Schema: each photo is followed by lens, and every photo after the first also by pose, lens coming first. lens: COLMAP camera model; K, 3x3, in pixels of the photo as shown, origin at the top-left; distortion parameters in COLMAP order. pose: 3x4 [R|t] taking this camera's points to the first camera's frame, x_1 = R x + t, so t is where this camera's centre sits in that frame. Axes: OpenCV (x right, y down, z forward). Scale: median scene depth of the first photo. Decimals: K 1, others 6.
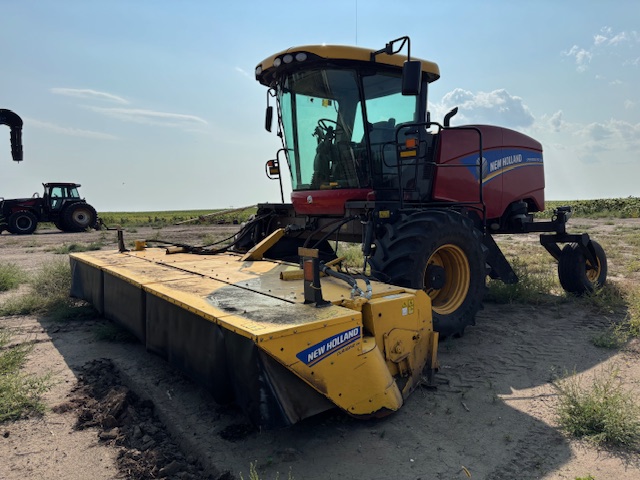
lens RADIAL K [[480.2, 0, 322.1], [0, 480.2, 239.3], [0, 0, 1]] dist [0.008519, -0.026635]
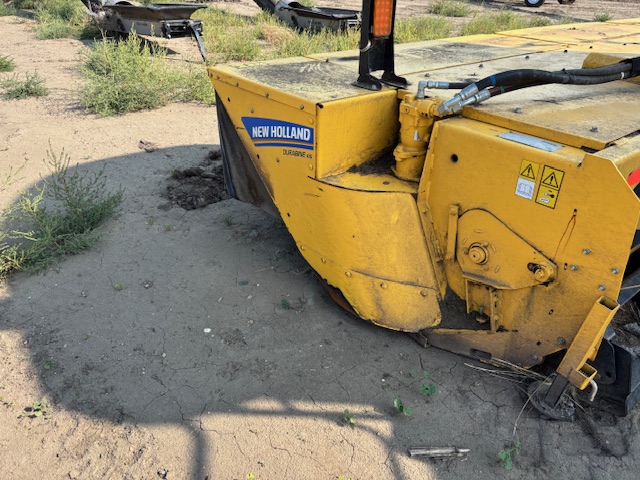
lens RADIAL K [[480.2, 0, 318.6], [0, 480.2, 236.4], [0, 0, 1]] dist [0.008519, -0.026635]
pose [[0.030621, 0.520091, -0.853562, 0.629286], [-0.095303, 0.851591, 0.515471, 0.002852], [0.994977, 0.065562, 0.075643, 1.000989]]
